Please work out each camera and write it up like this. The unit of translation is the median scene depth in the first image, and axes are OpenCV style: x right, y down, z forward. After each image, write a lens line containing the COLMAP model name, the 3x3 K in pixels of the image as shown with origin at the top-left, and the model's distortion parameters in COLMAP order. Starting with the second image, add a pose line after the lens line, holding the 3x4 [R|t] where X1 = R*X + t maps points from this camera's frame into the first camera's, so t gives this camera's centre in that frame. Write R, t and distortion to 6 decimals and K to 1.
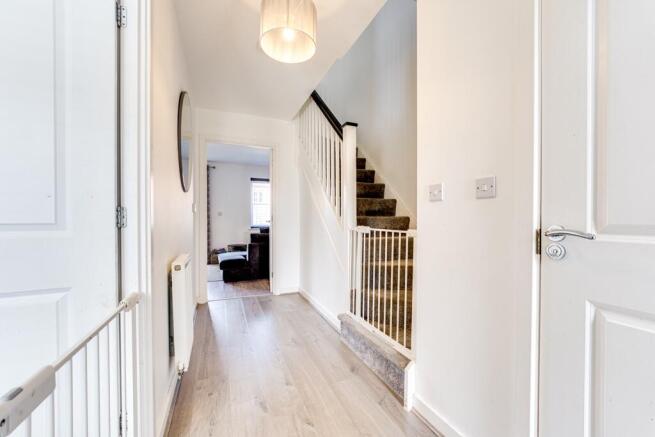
lens RADIAL K [[276.6, 0, 327.4], [0, 276.6, 221.7], [0, 0, 1]] dist [-0.015335, 0.000068]
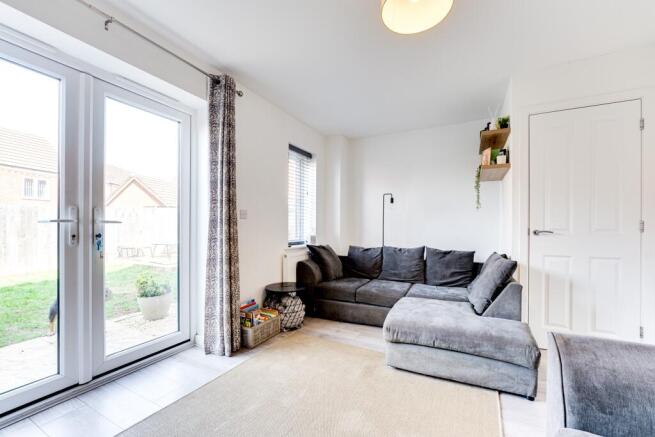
lens RADIAL K [[276.6, 0, 327.4], [0, 276.6, 221.7], [0, 0, 1]] dist [-0.015335, 0.000068]
pose [[0.751225, 0.015257, 0.659869, -0.547832], [0.002335, 0.999665, -0.025772, -0.006269], [-0.660042, 0.020901, 0.750938, 0.593964]]
